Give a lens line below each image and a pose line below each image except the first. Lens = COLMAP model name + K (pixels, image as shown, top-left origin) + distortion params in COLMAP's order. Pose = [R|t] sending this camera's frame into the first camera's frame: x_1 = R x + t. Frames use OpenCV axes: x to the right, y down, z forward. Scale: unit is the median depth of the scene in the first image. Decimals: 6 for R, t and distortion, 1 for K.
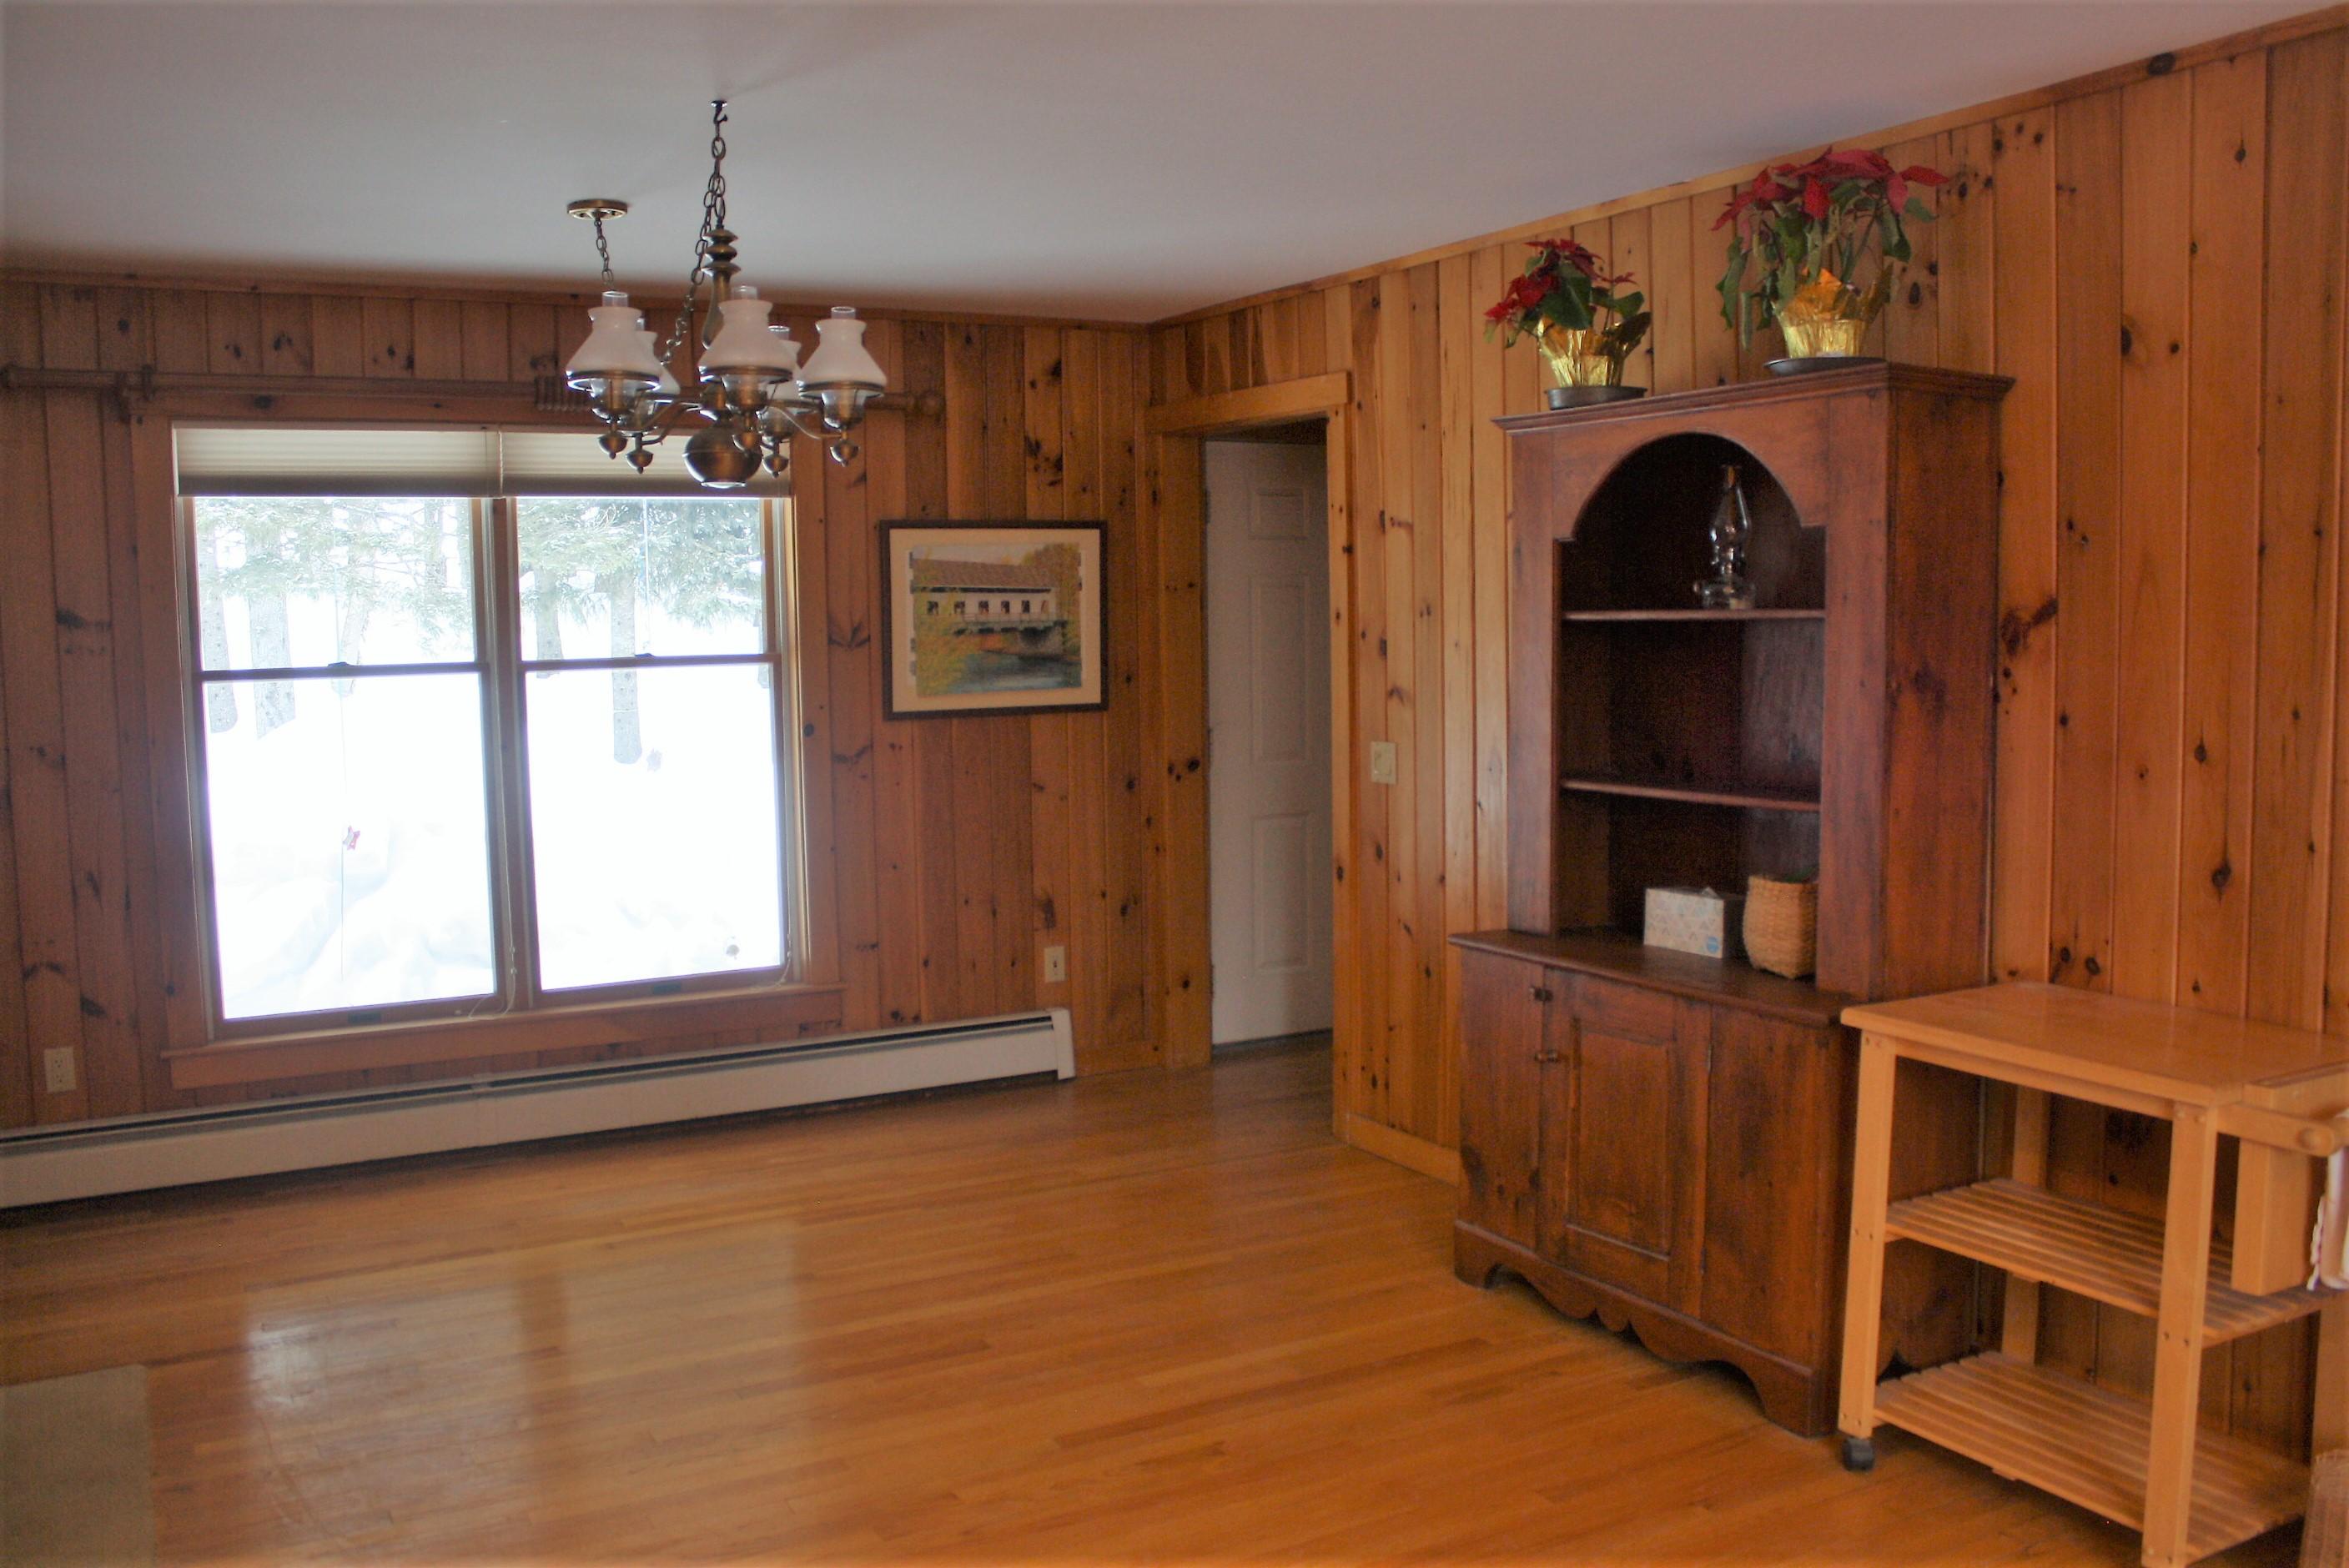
lens RADIAL K [[2012.1, 0, 1174.5], [0, 2012.1, 784.0], [0, 0, 1]] dist [-0.140461, 0.143079]
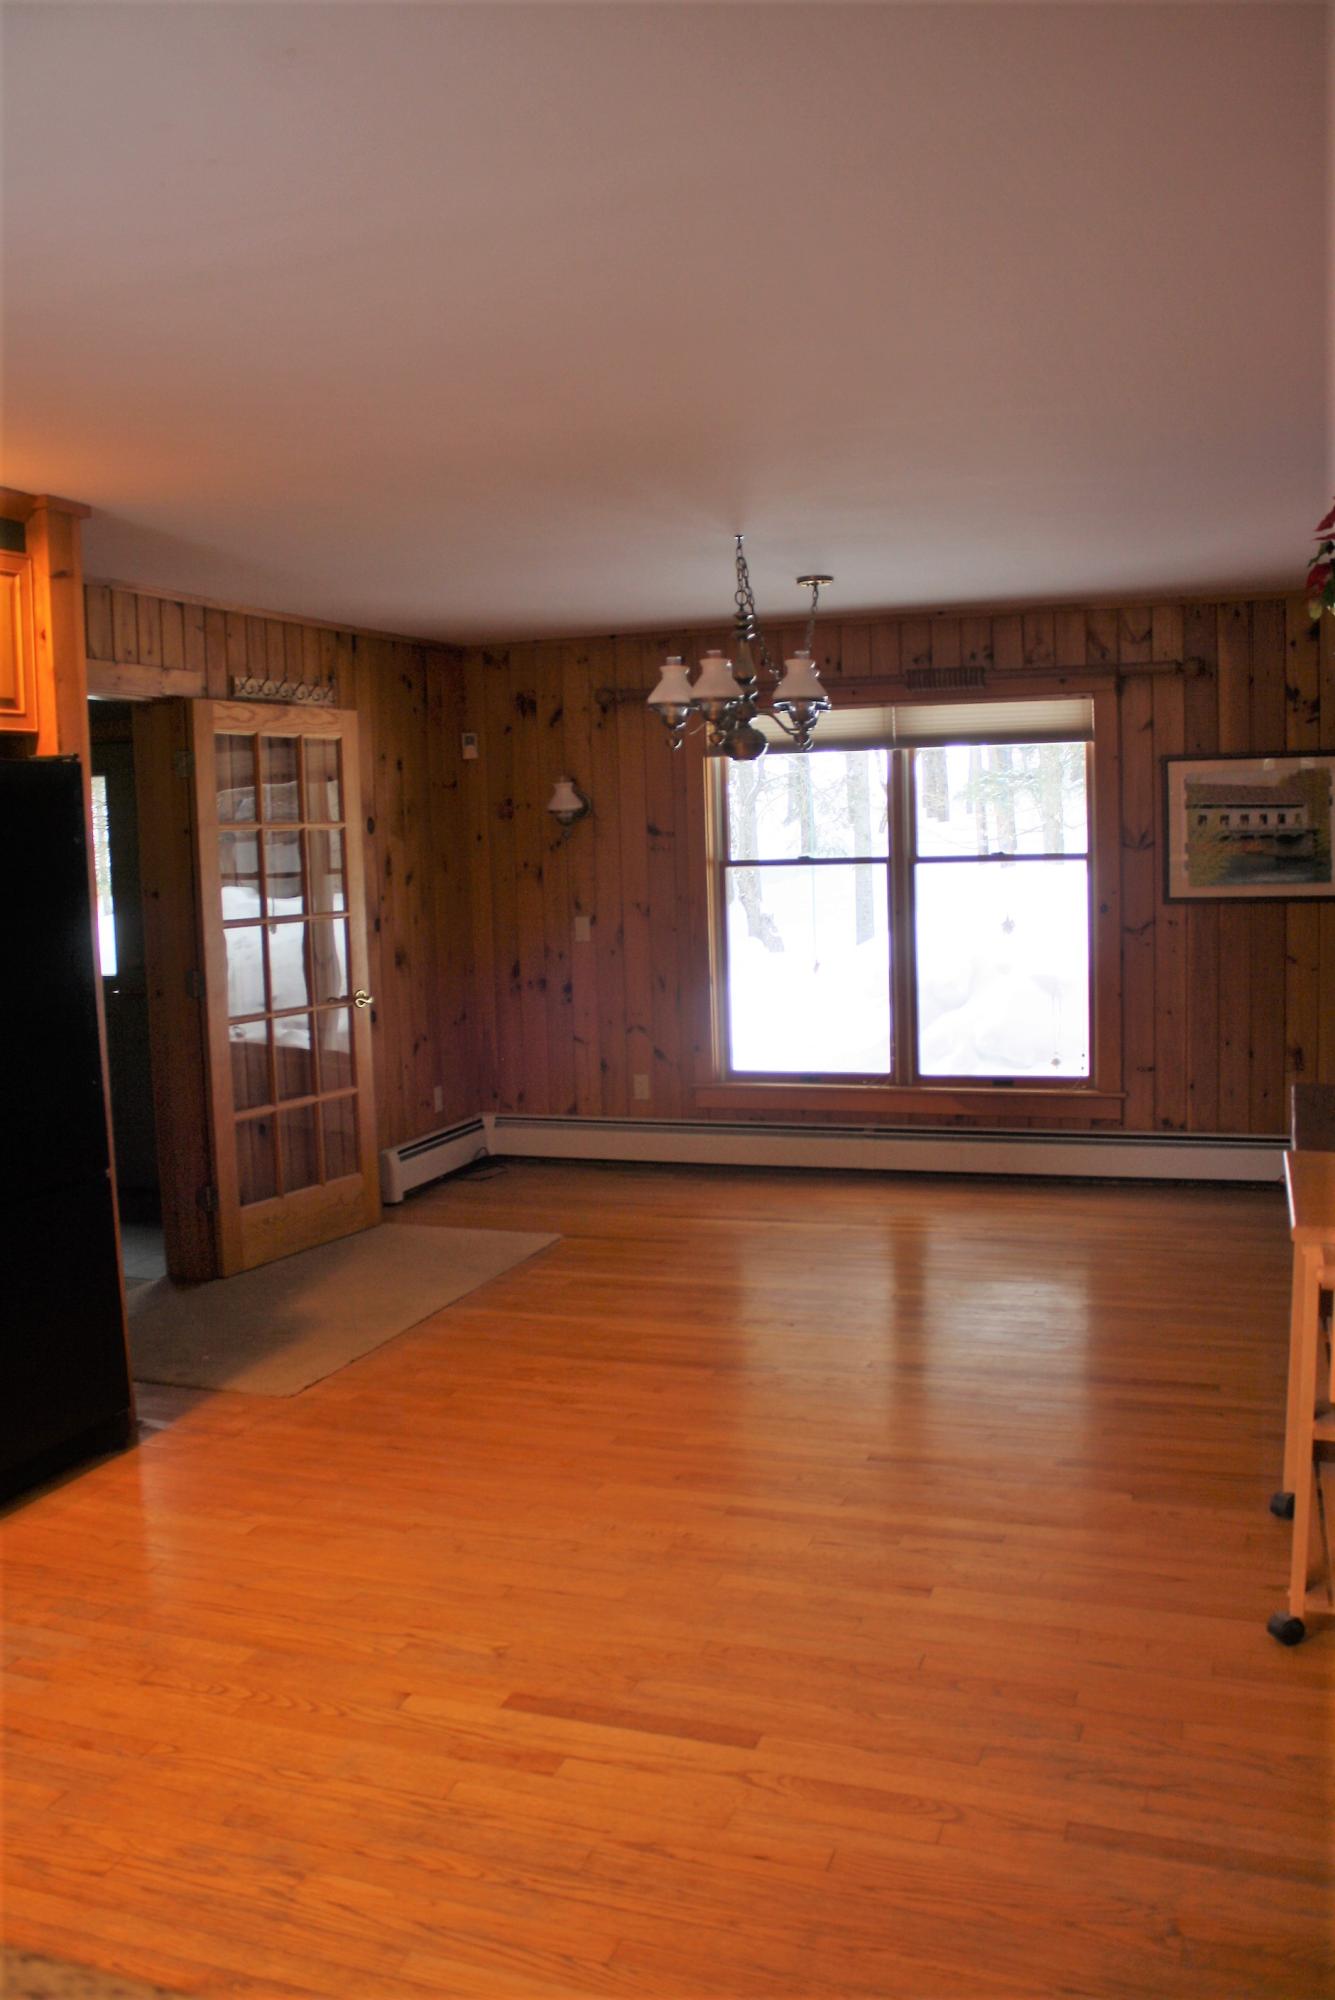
lens RADIAL K [[1713.3, 0, 667.5], [0, 1713.3, 1000.0], [0, 0, 1]] dist [-0.140461, 0.143079]
pose [[0.667068, 0.070219, -0.741680, 0.484051], [-0.045089, 0.997528, 0.053888, -0.013247], [0.743631, -0.002505, 0.668585, -0.012961]]
